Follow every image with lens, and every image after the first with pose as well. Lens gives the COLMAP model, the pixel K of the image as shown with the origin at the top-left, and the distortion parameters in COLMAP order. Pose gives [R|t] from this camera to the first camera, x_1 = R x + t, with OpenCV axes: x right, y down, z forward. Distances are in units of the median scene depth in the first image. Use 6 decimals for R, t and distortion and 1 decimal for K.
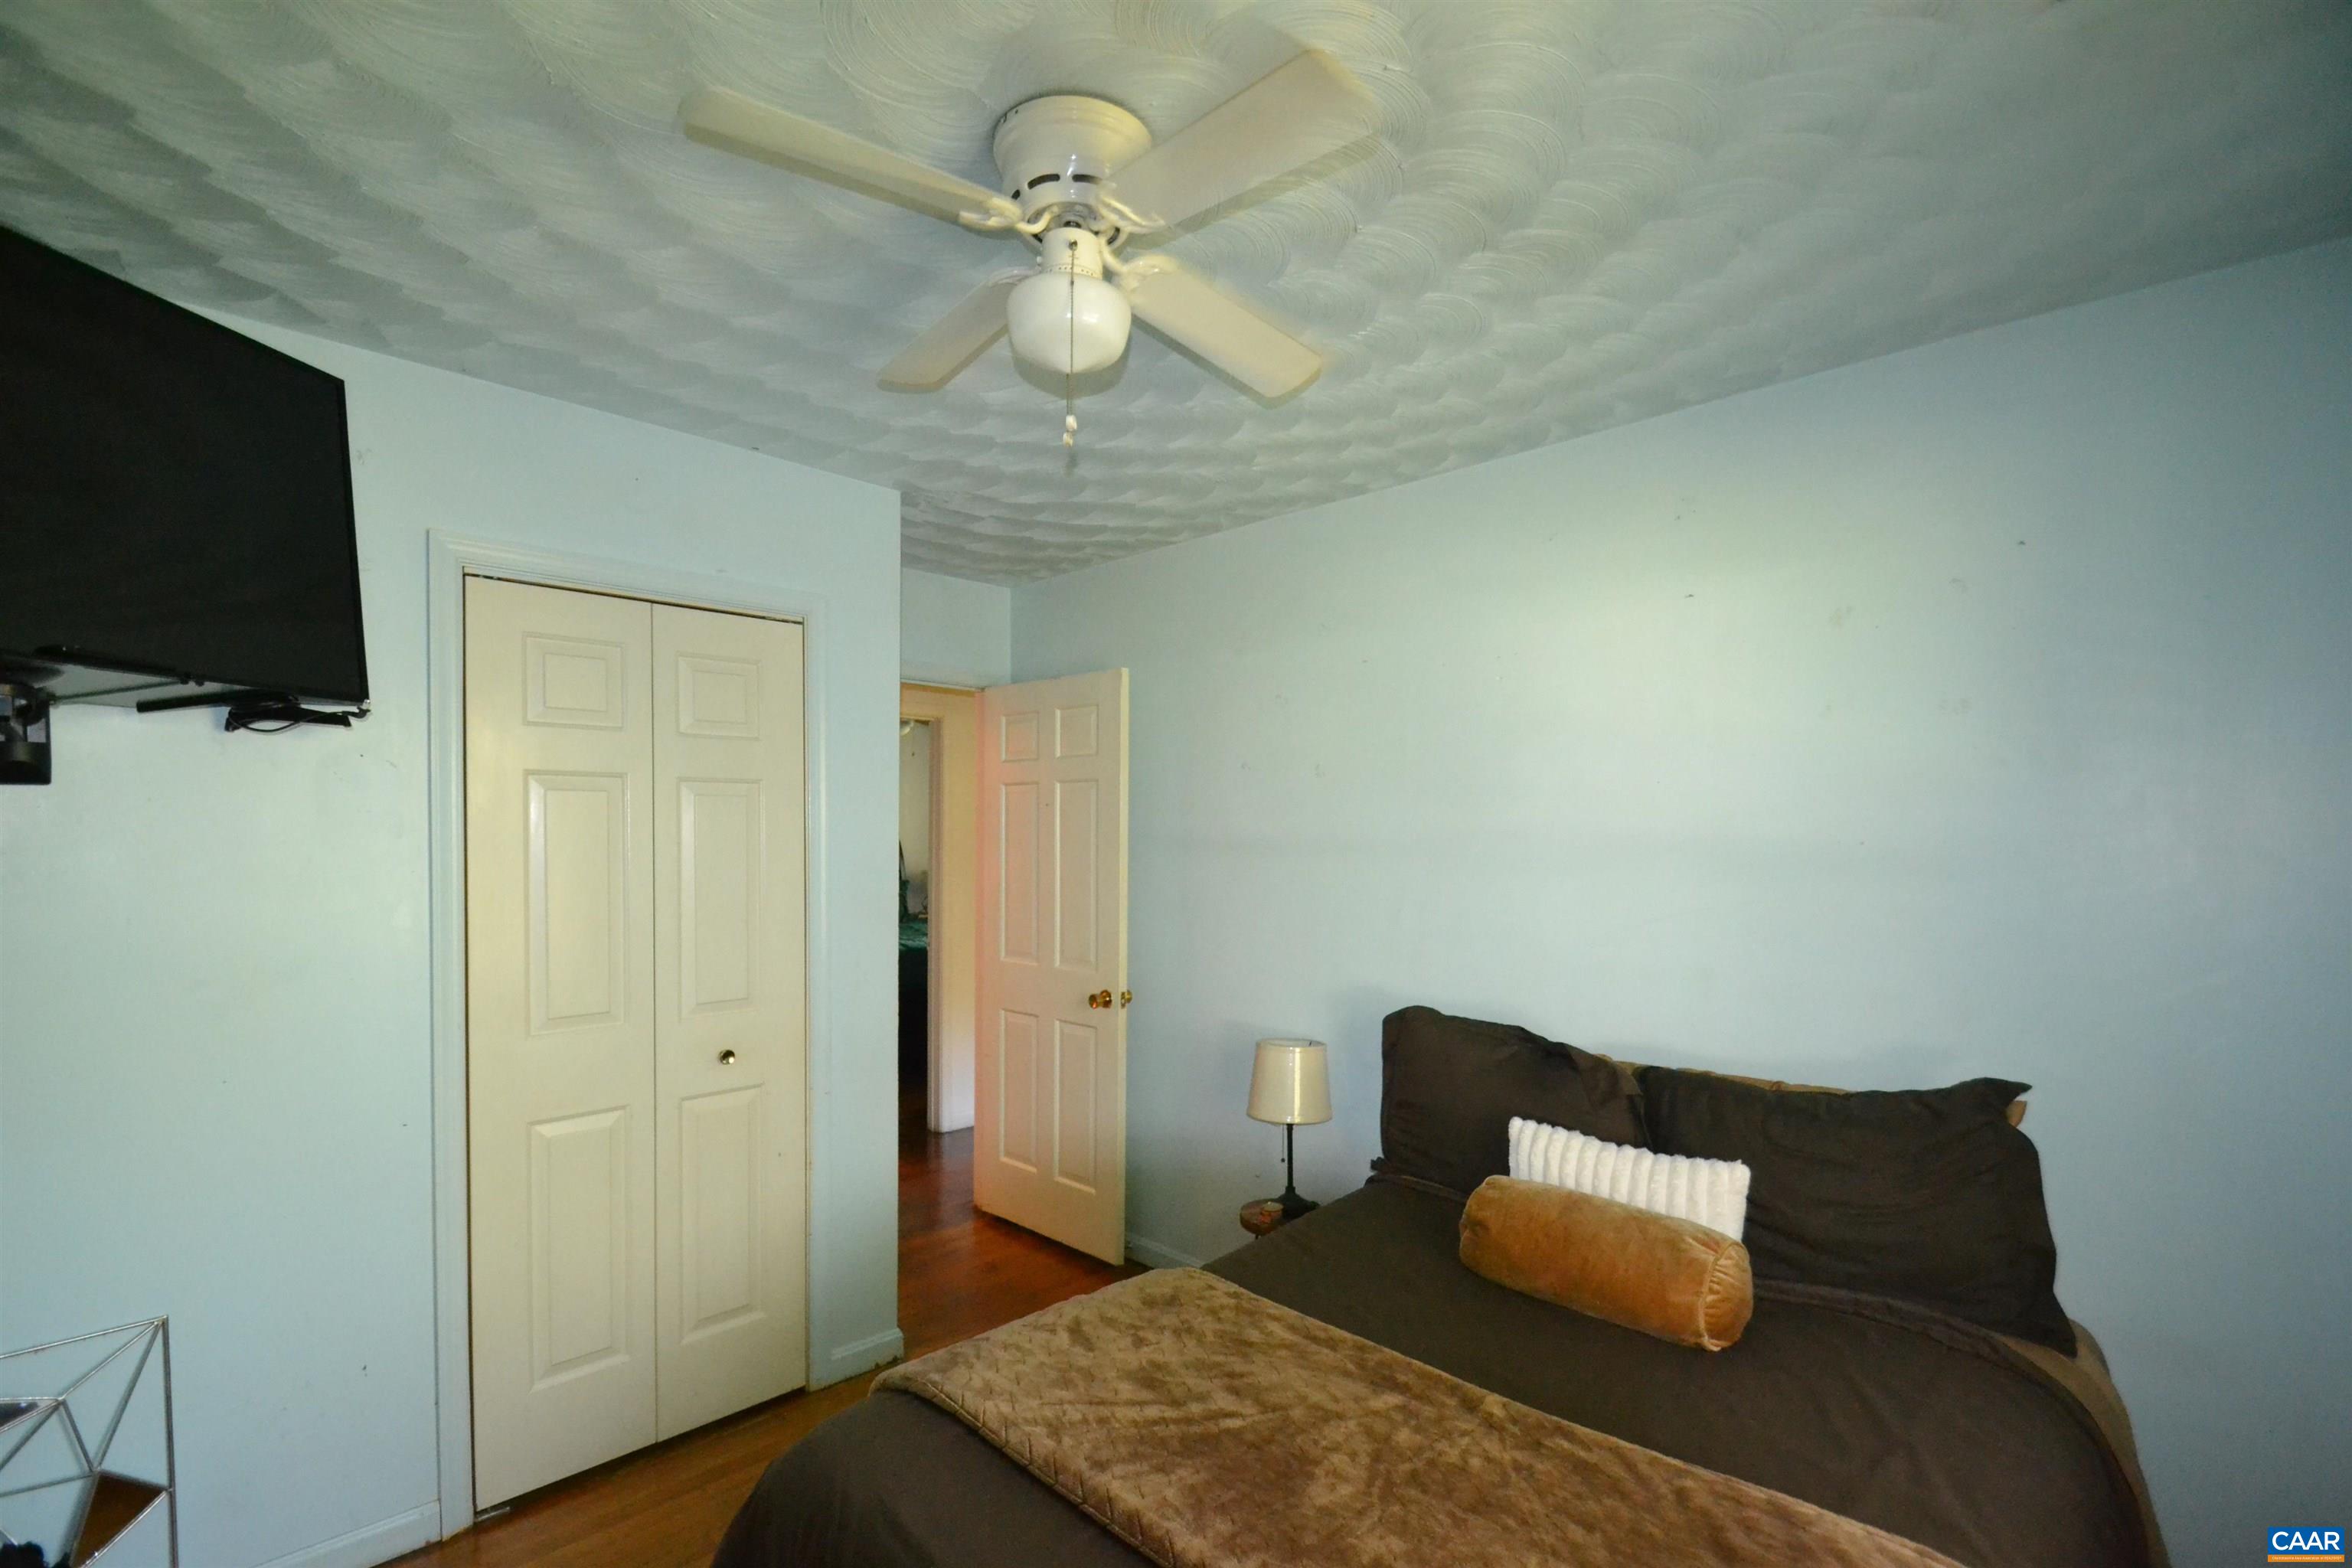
lens RADIAL K [[1048.4, 0, 1156.2], [0, 1048.4, 841.9], [0, 0, 1]] dist [0.017585, -0.020120]
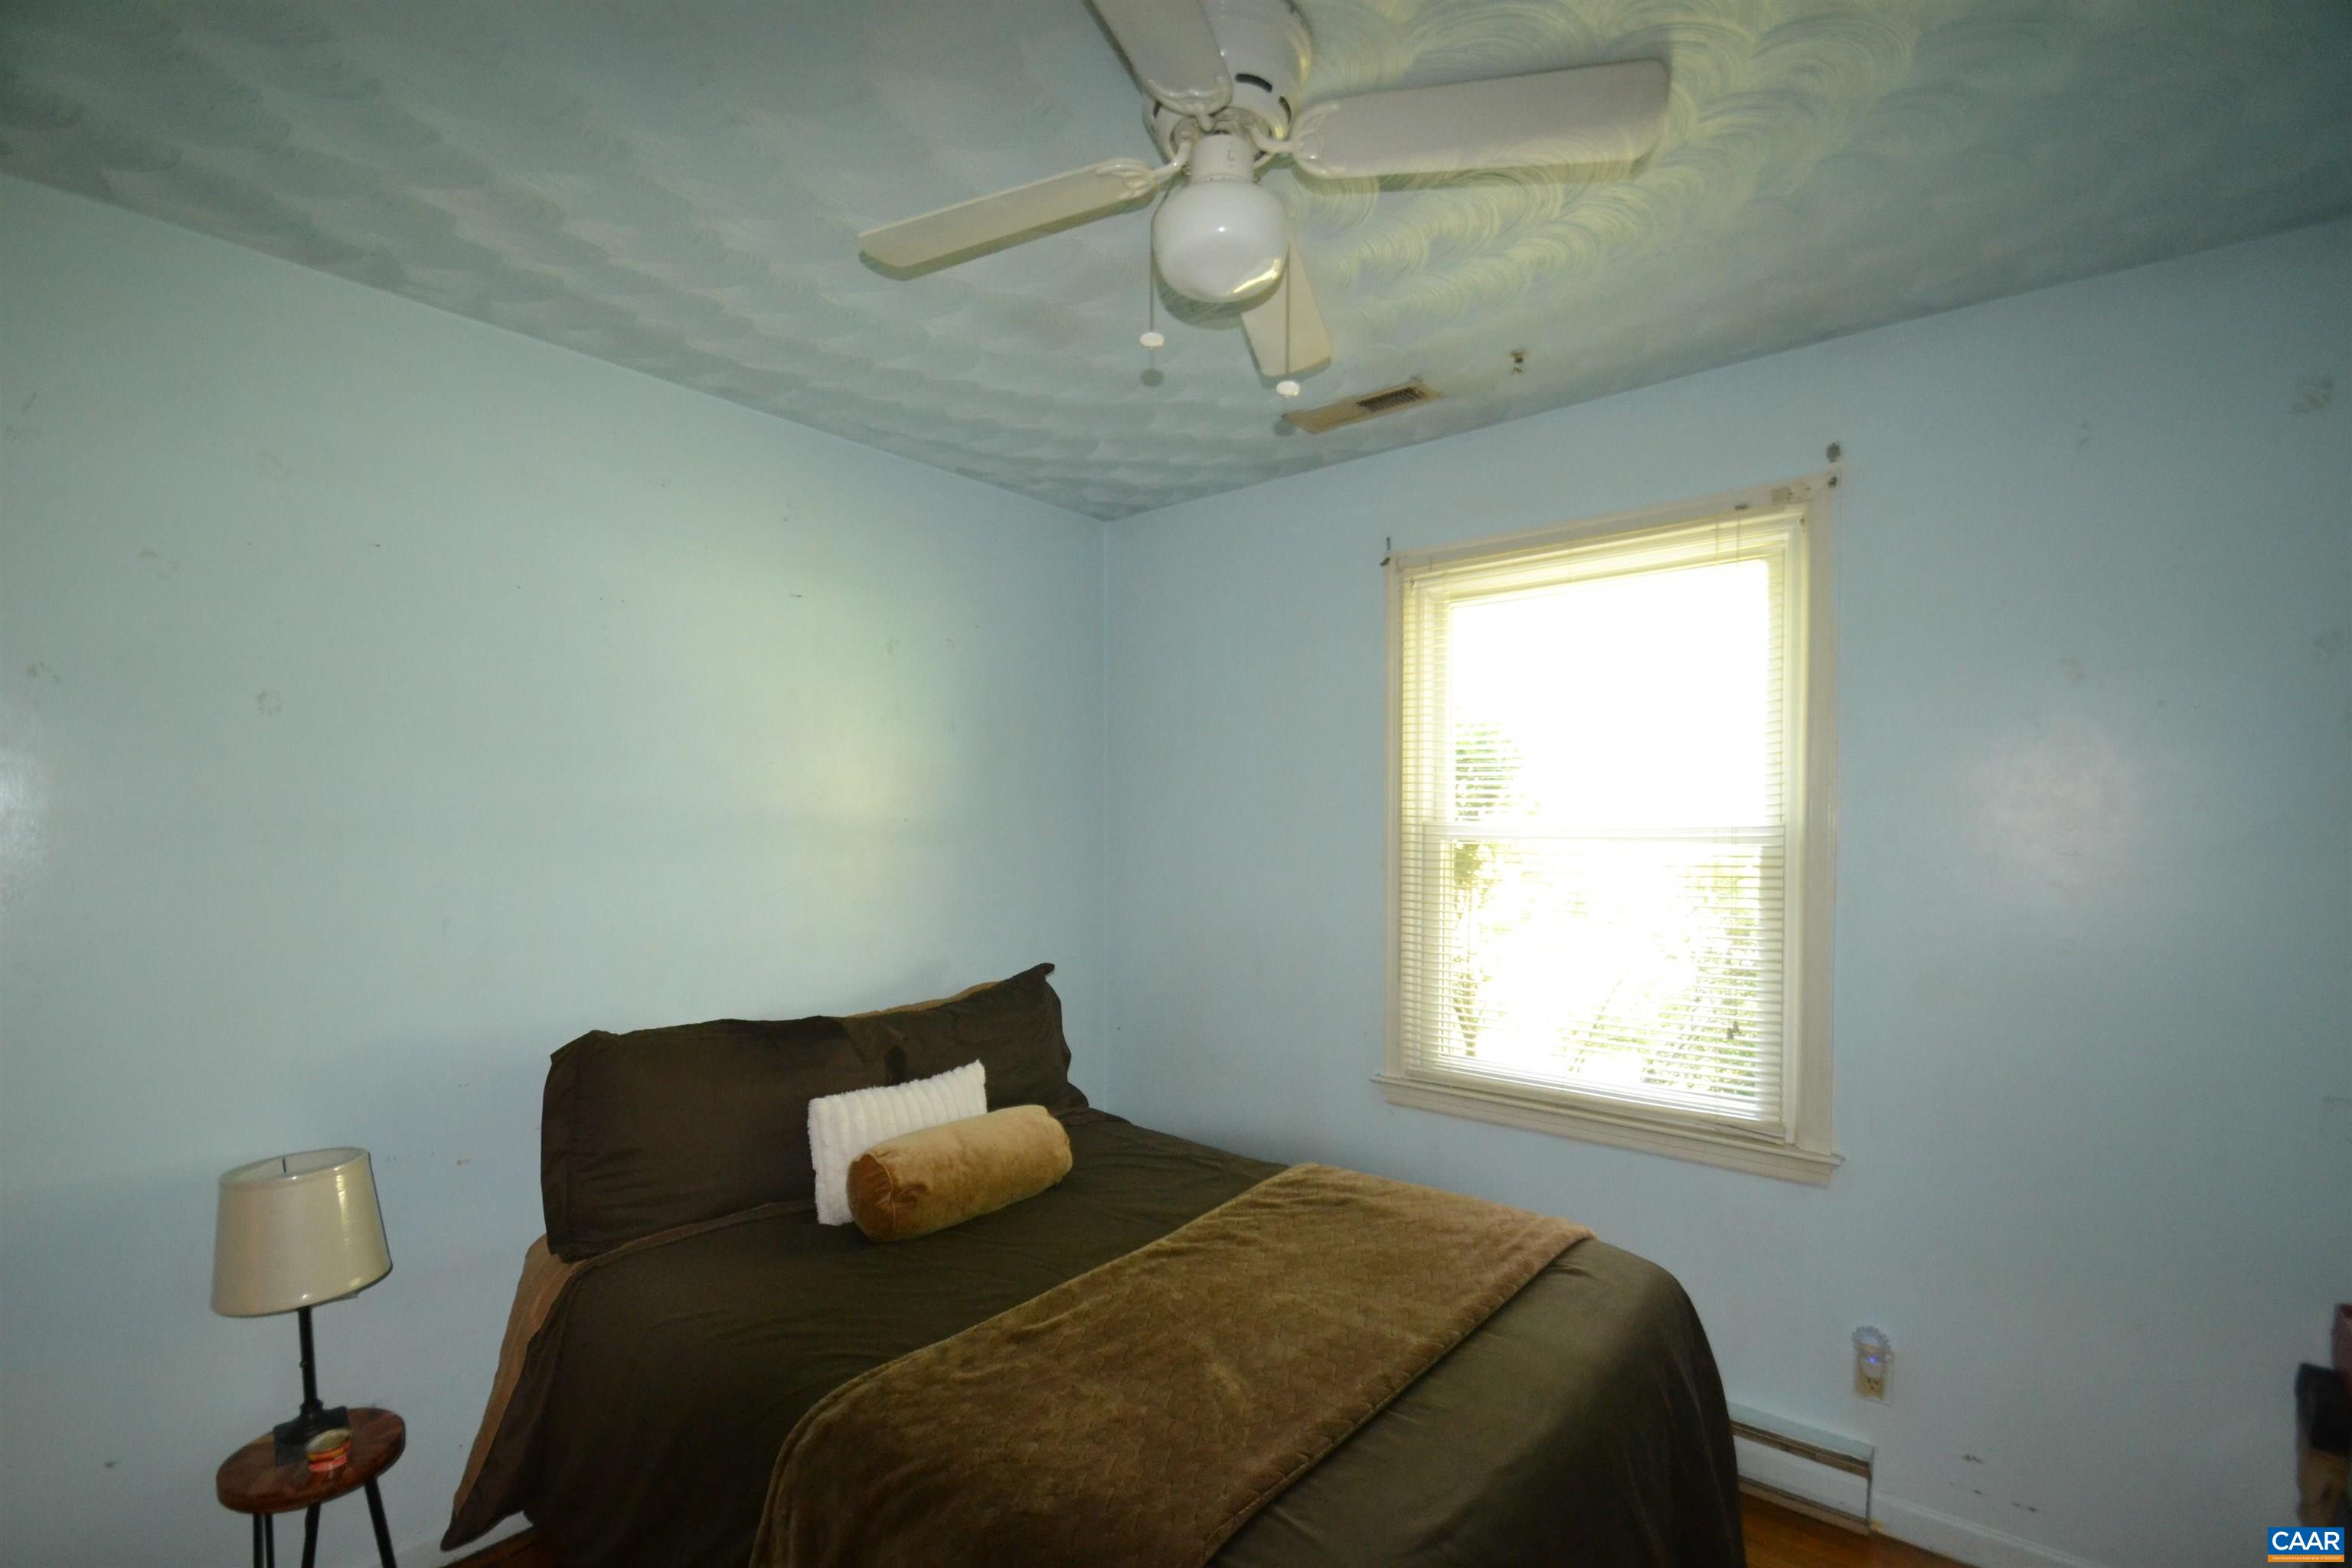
lens RADIAL K [[1048.4, 0, 1156.2], [0, 1048.4, 841.9], [0, 0, 1]] dist [0.017585, -0.020120]
pose [[-0.081973, -0.024963, 0.996322, -0.680943], [0.004196, 0.999669, 0.025392, -0.003724], [-0.996626, 0.006262, -0.081841, 0.780349]]
